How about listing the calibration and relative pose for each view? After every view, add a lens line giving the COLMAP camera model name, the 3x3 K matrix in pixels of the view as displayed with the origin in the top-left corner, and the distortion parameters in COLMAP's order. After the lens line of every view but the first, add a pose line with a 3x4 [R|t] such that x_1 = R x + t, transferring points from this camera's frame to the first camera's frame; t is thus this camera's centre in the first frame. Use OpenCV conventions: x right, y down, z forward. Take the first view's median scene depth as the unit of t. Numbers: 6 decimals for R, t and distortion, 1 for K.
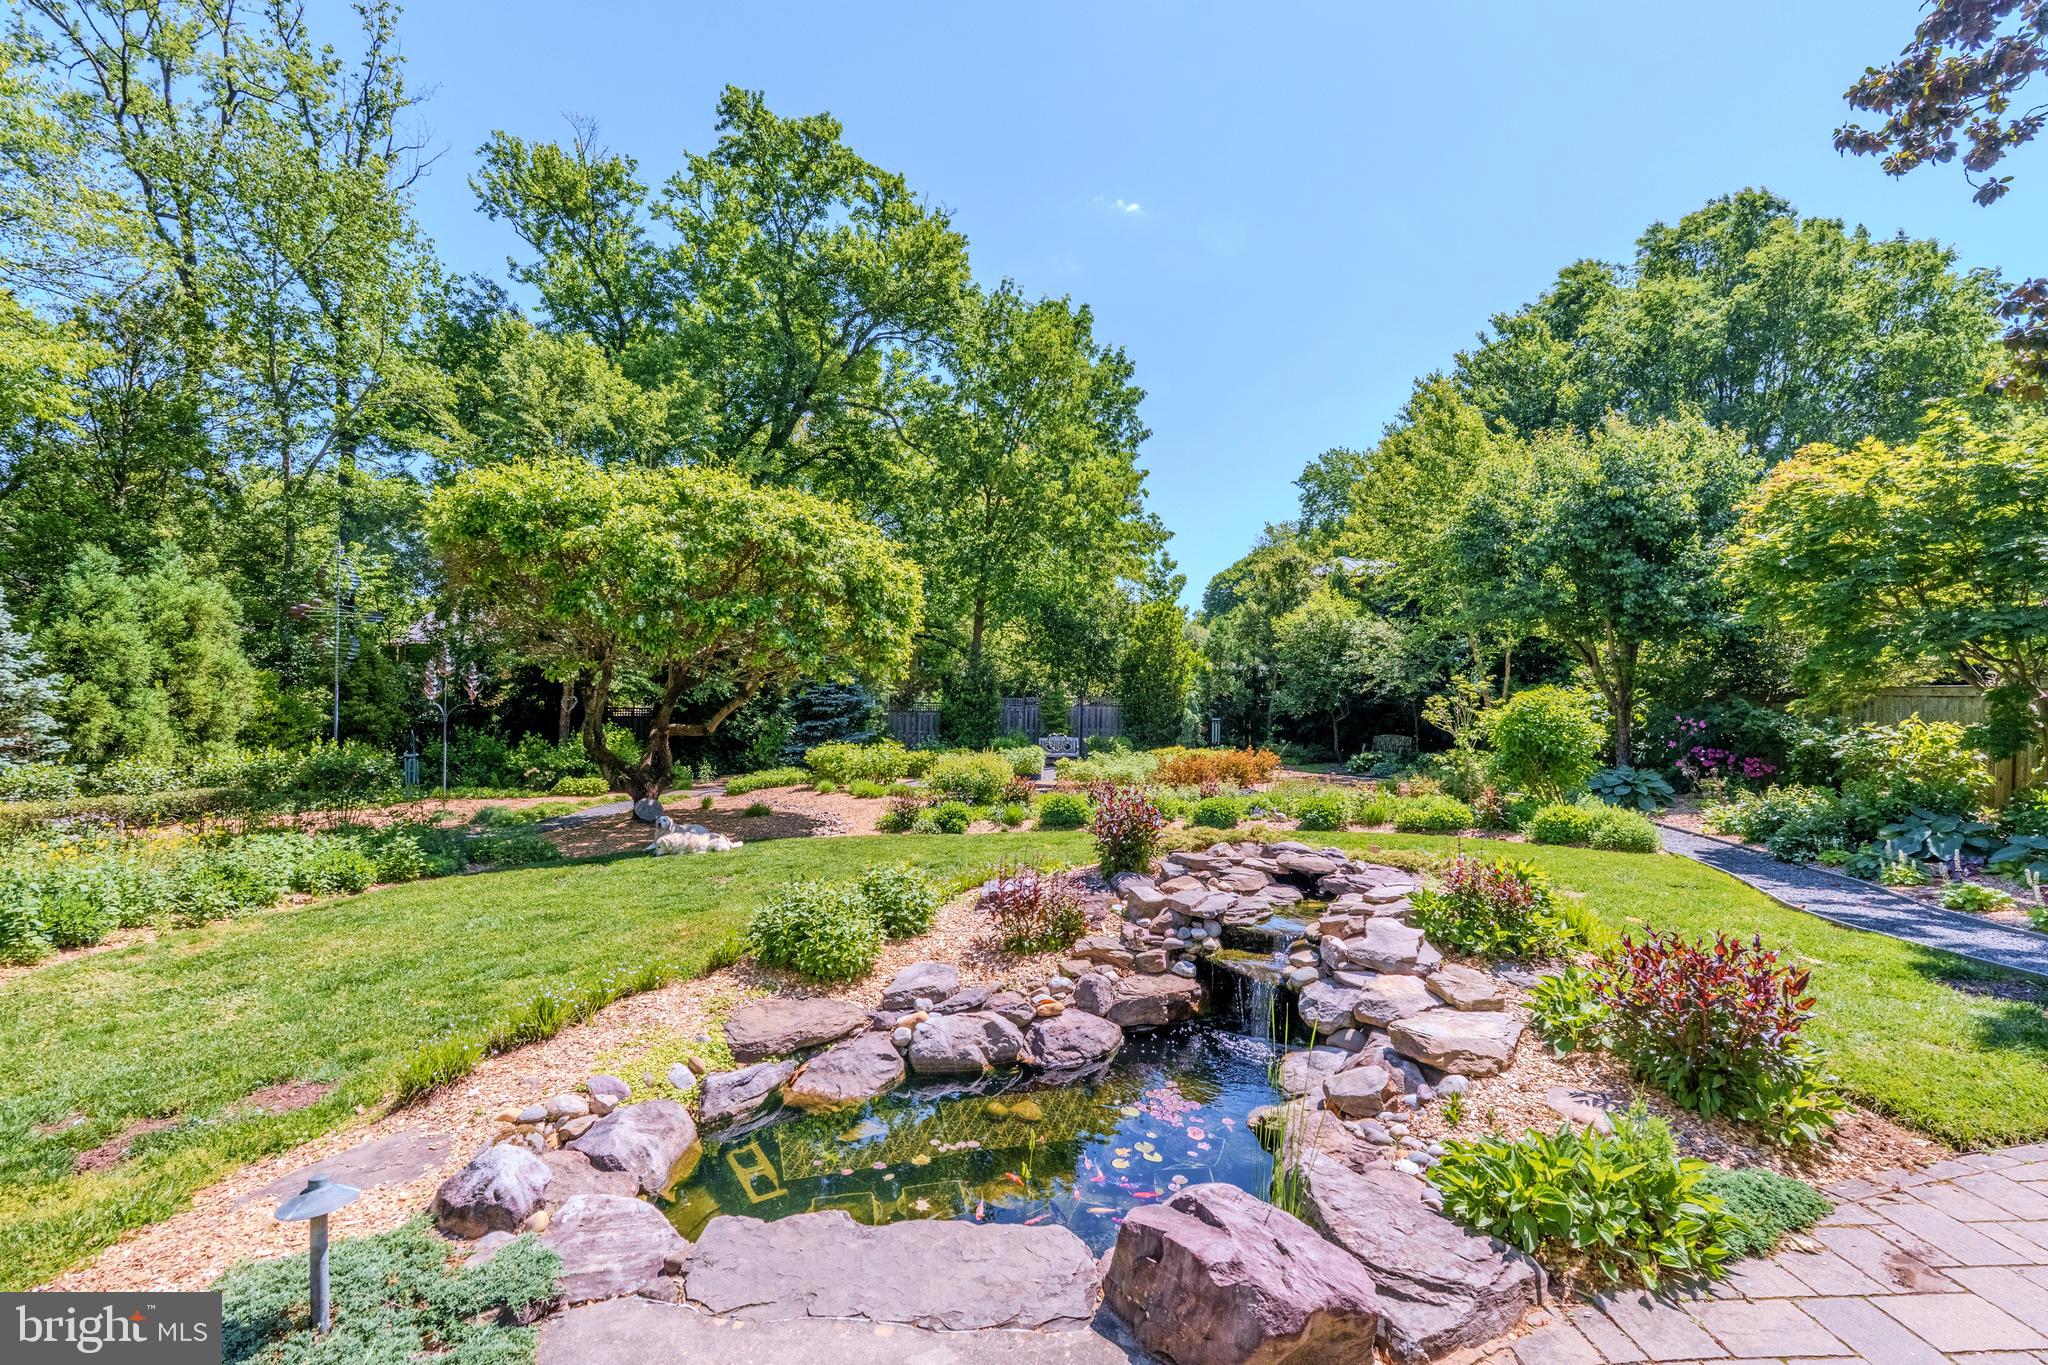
lens RADIAL K [[903.6, 0, 1016.2], [0, 903.6, 678.5], [0, 0, 1]] dist [-0.003790, 0.000644]
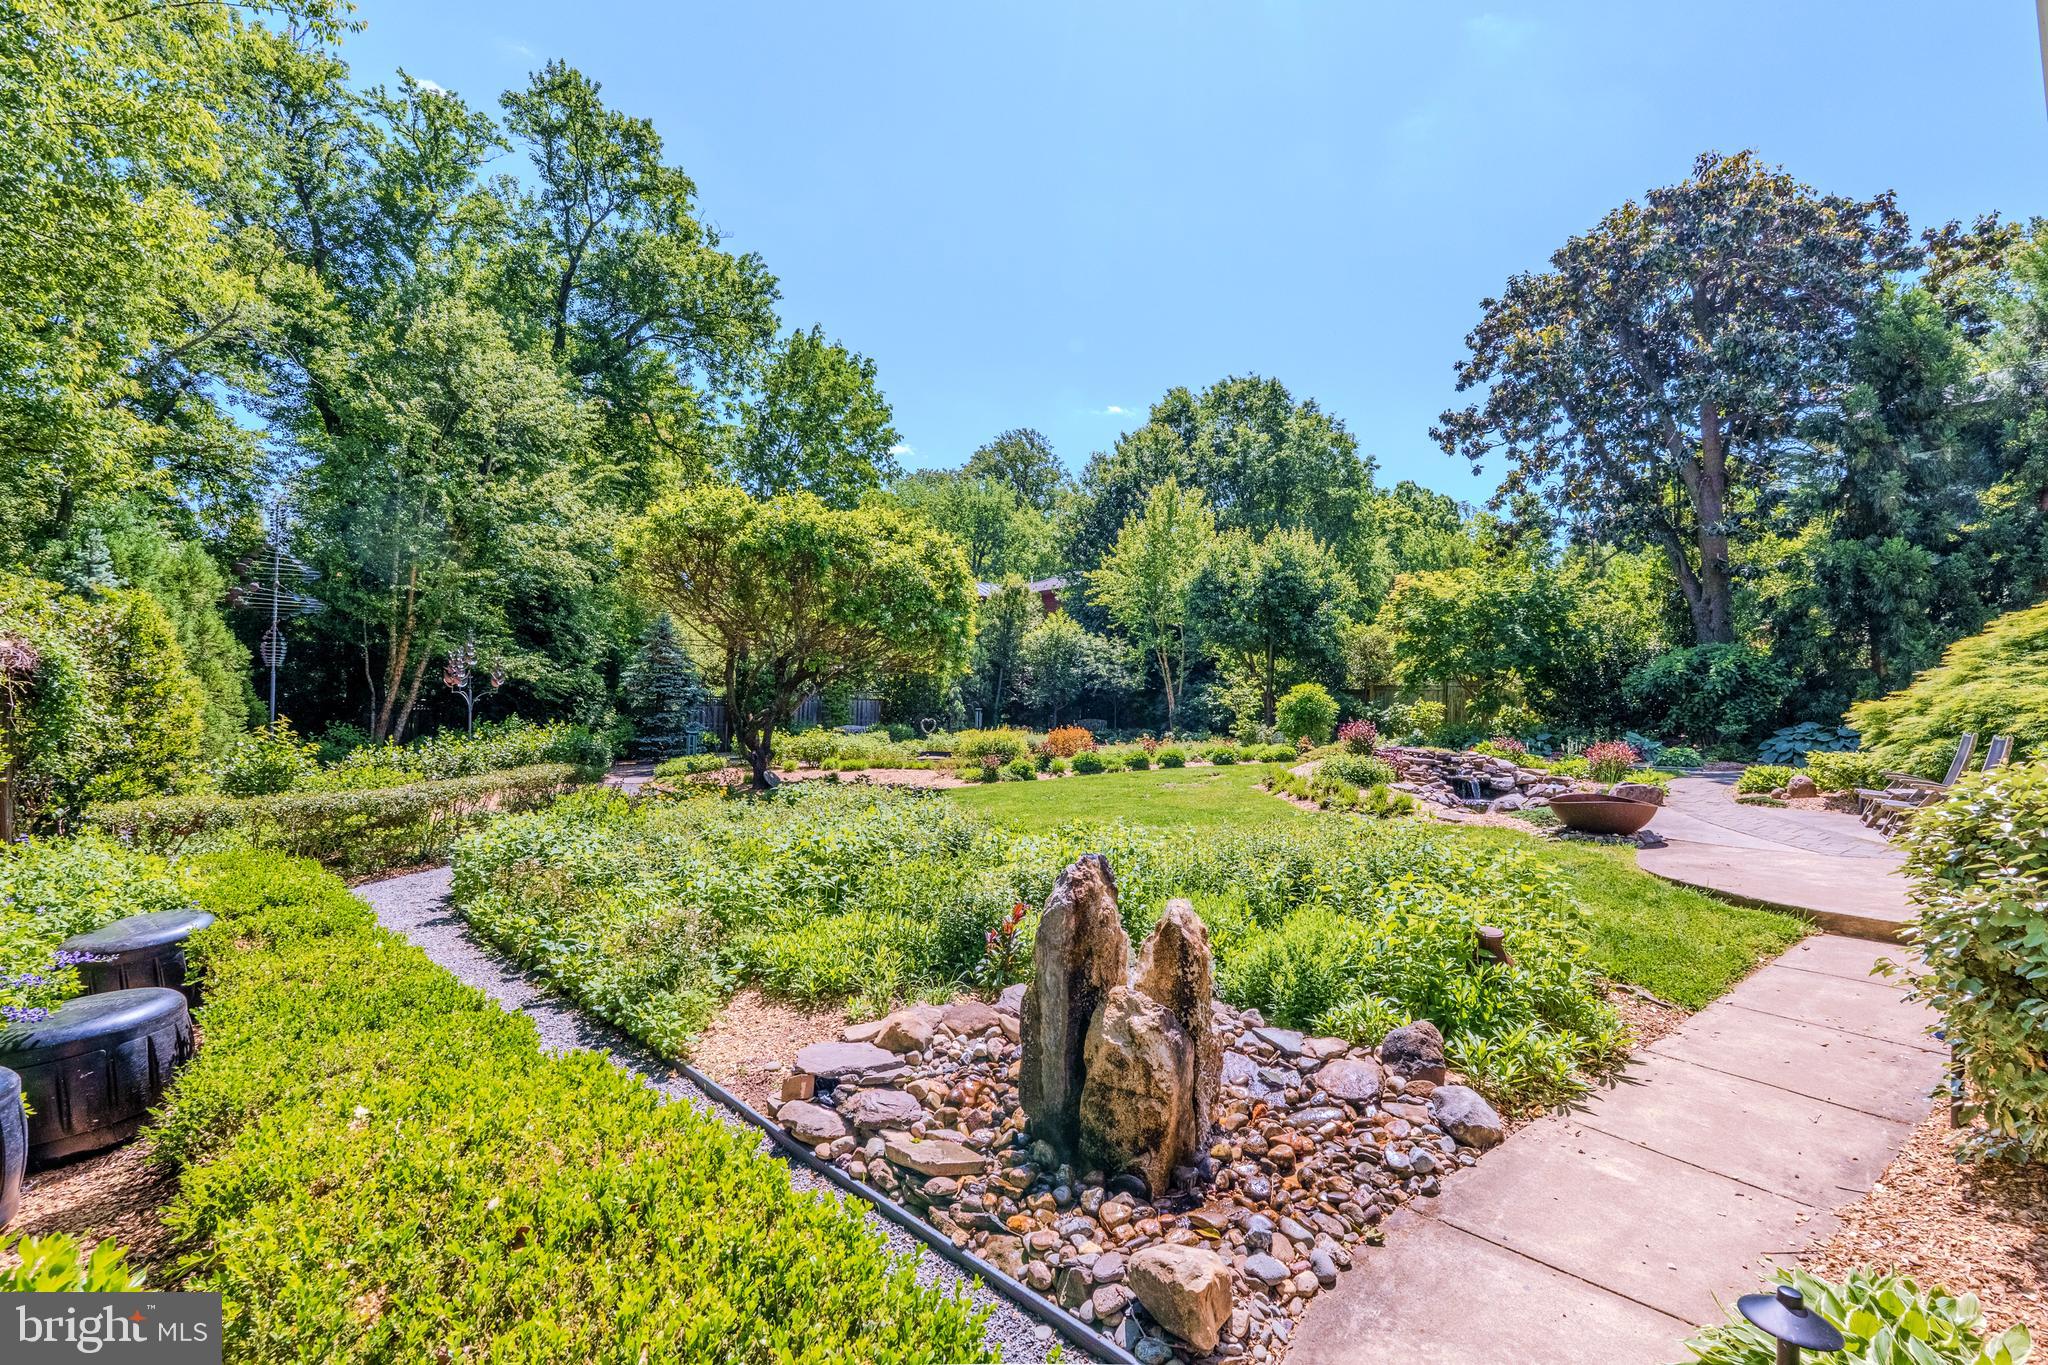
lens RADIAL K [[903.6, 0, 1016.2], [0, 903.6, 678.5], [0, 0, 1]] dist [-0.003790, 0.000644]
pose [[0.832623, 0.018347, 0.553537, -1.125423], [-0.017788, 0.999821, -0.006383, 0.023437], [-0.553555, -0.004532, 0.832800, -0.260970]]
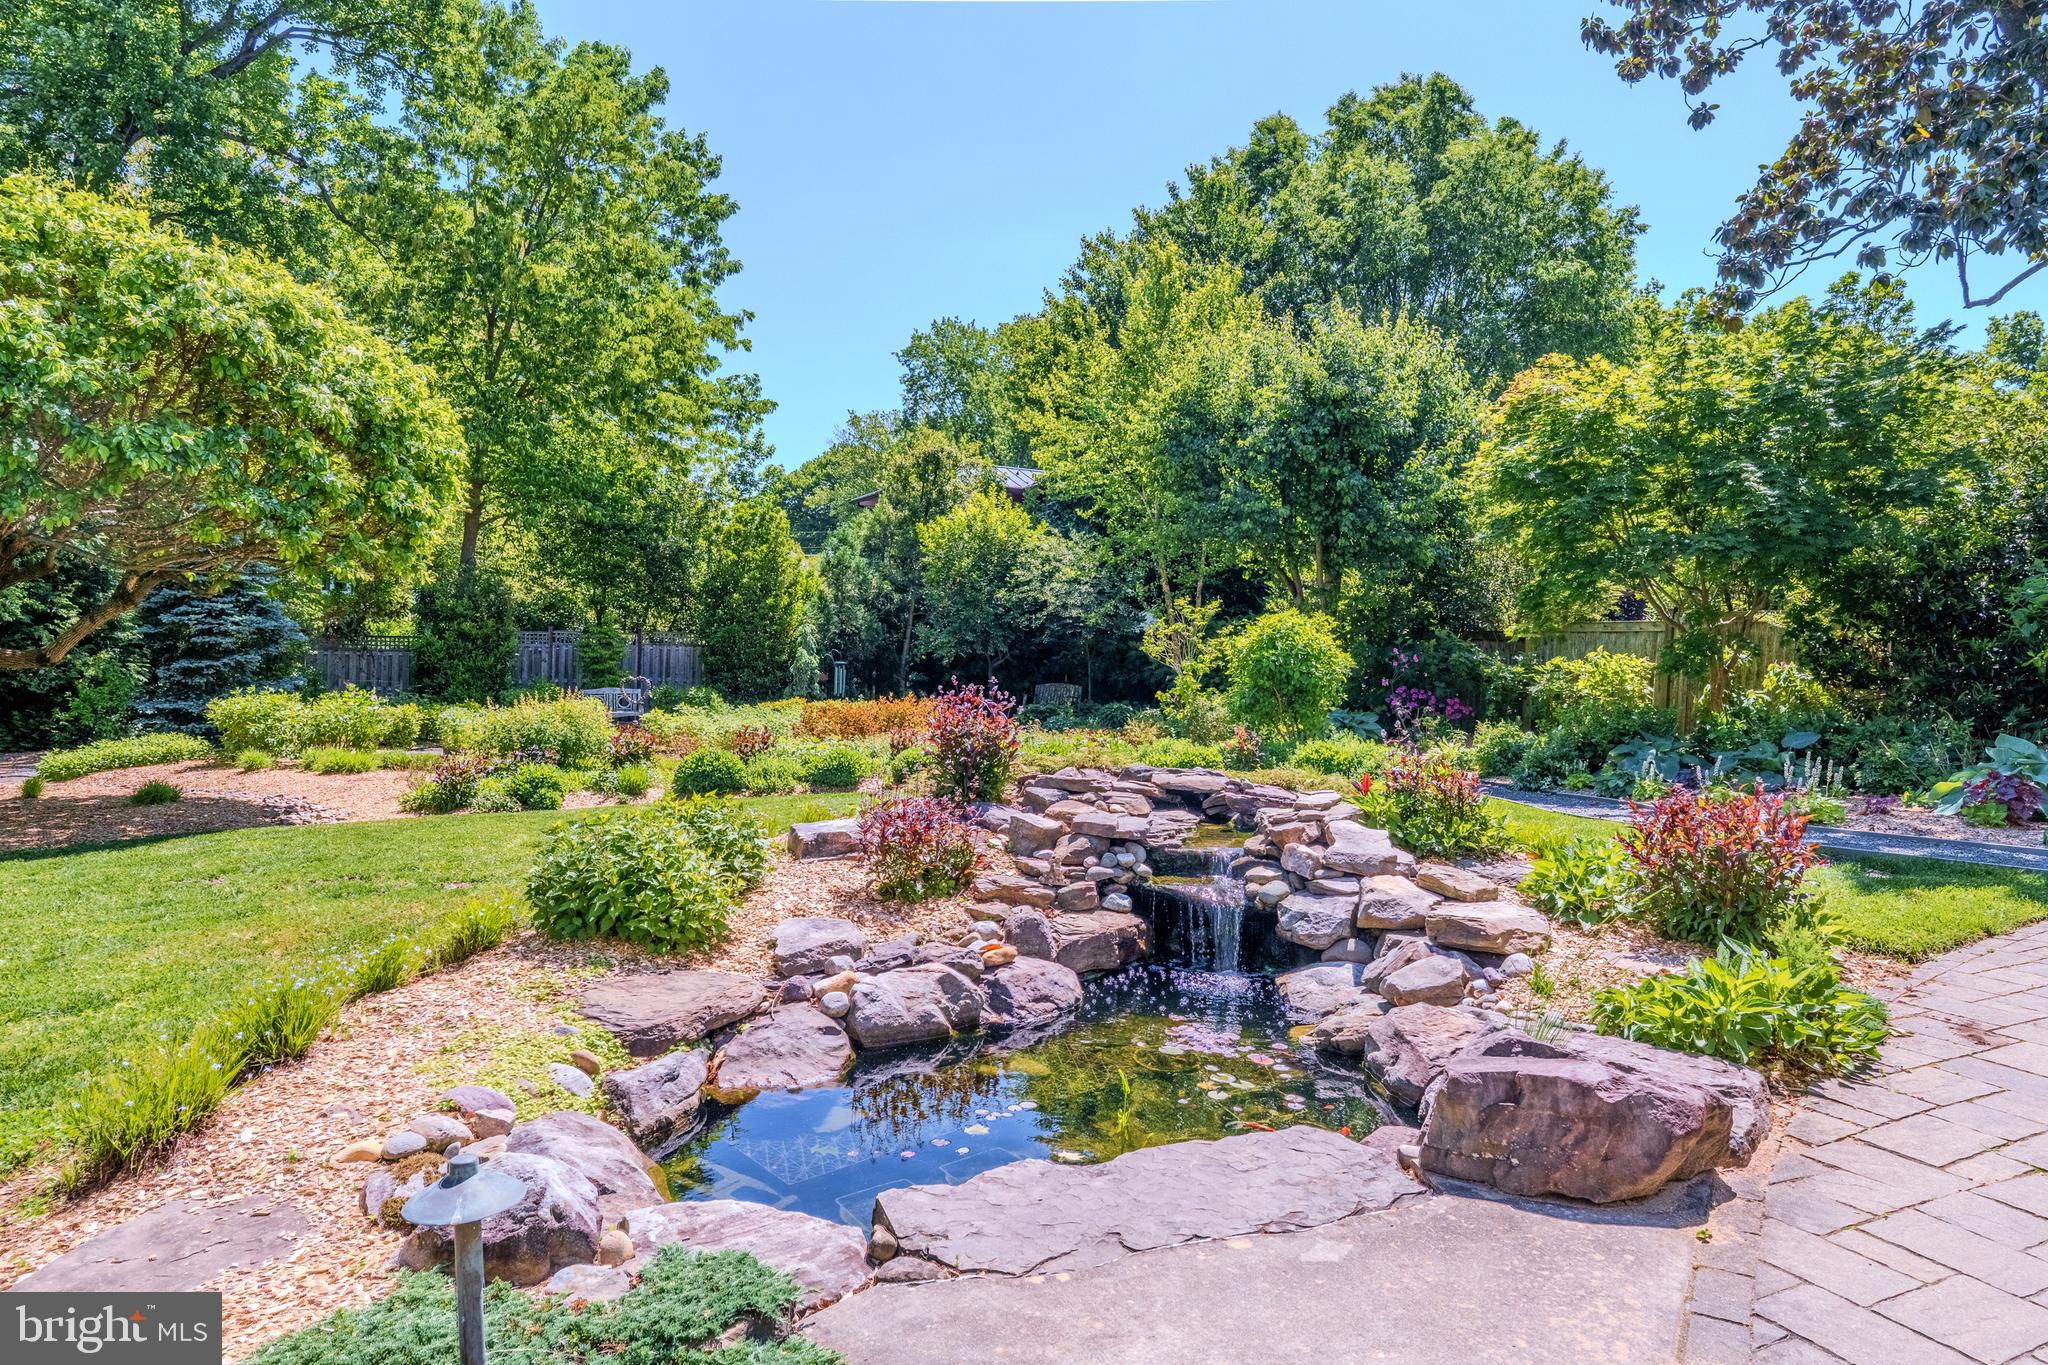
lens RADIAL K [[1252.4, 0, 1024.0], [0, 1252.4, 682.5], [0, 0, 1]] dist [-0.003084, 0.000871]
pose [[0.909138, 0.001491, 0.416493, -0.169749], [-0.020131, 0.998982, 0.040365, 0.043055], [-0.416009, -0.045082, 0.908242, 0.024560]]
